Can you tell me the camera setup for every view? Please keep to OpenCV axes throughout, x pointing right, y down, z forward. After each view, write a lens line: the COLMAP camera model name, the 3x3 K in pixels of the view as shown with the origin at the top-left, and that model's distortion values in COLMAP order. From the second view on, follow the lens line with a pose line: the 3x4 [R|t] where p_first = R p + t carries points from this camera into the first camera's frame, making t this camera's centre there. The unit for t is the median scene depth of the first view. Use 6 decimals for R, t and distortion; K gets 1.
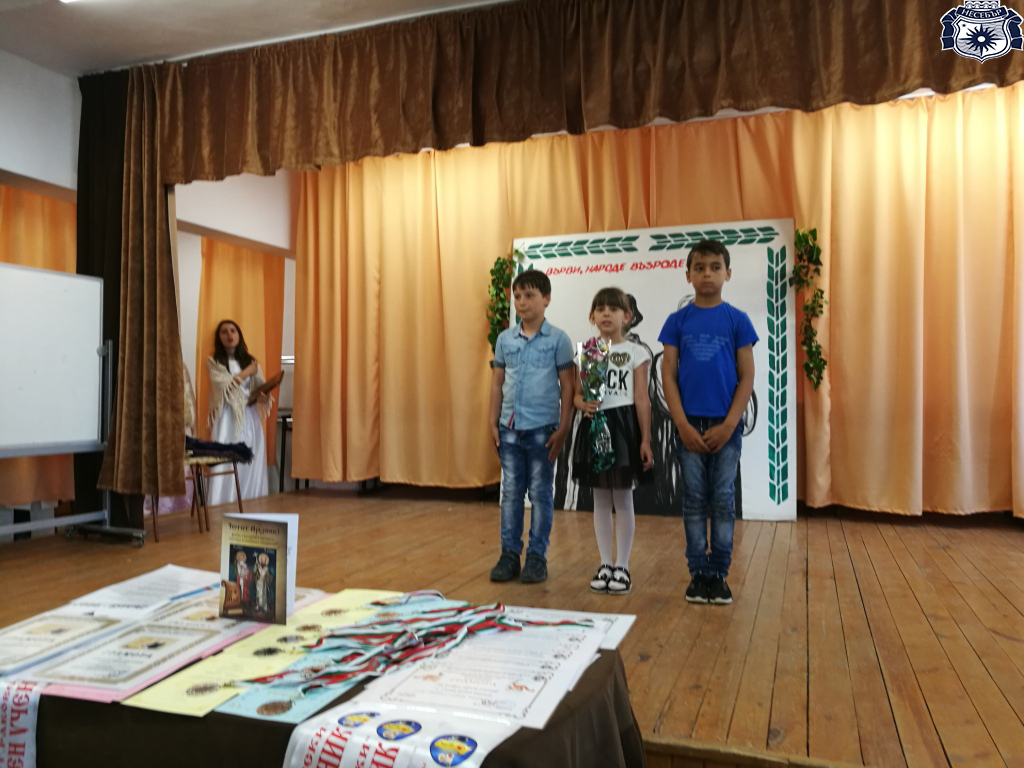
lens RADIAL K [[827.2, 0, 513.7], [0, 827.2, 385.8], [0, 0, 1]] dist [-0.006143, 0.018769]
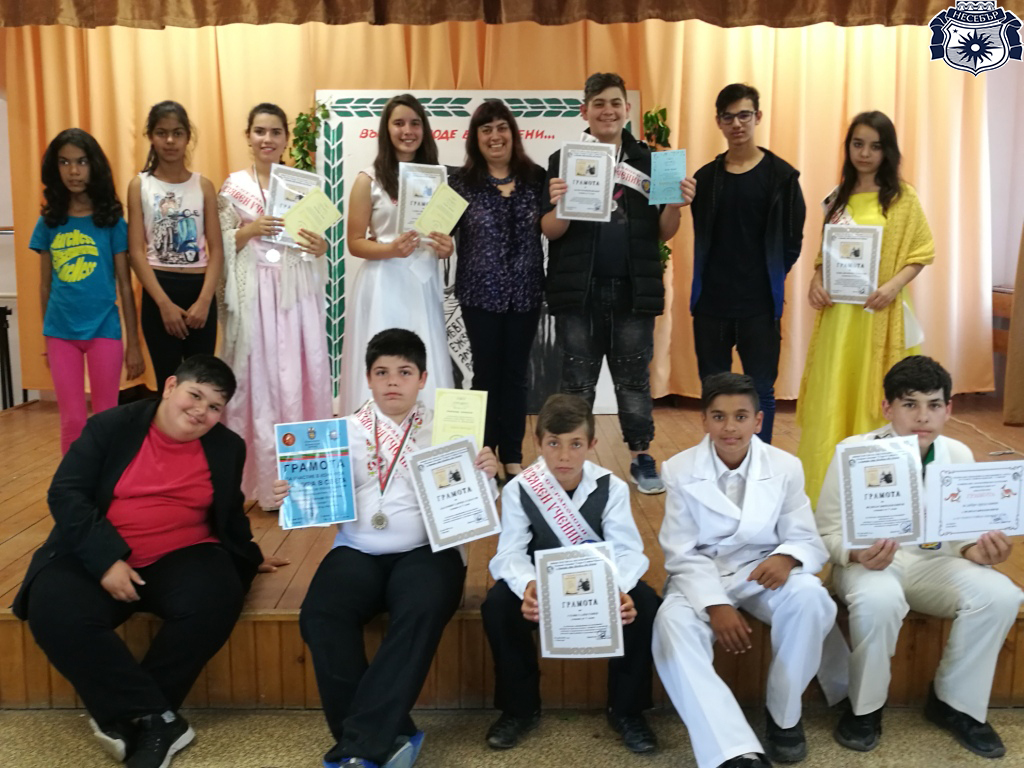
lens RADIAL K [[1105.2, 0, 509.9], [0, 1105.2, 380.6], [0, 0, 1]] dist [-0.048011, 0.000000]
pose [[0.933216, -0.044224, 0.356583, -0.335209], [-0.012389, 0.987846, 0.154940, -0.095914], [-0.359101, -0.149010, 0.921326, -0.179560]]
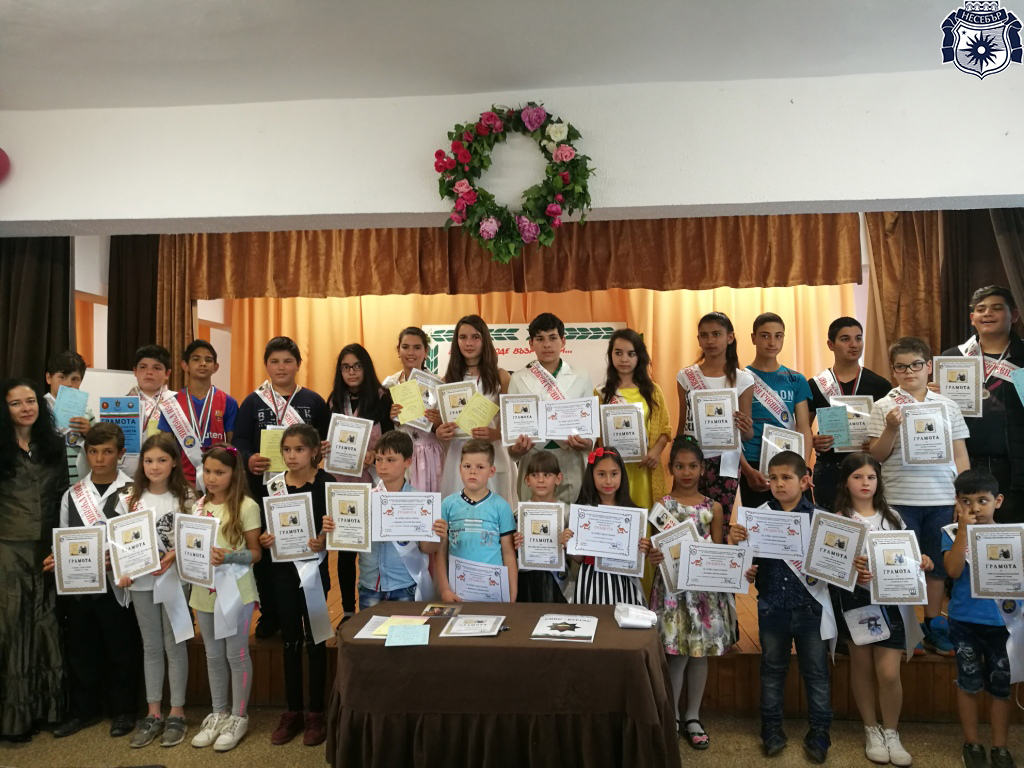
lens RADIAL K [[827.2, 0, 515.3], [0, 827.2, 383.6], [0, 0, 1]] dist [-0.006143, 0.018769]
pose [[0.959074, 0.002846, 0.283140, -0.341880], [-0.002231, 0.999994, -0.002495, -0.123077], [-0.283146, 0.001761, 0.959075, -0.439576]]
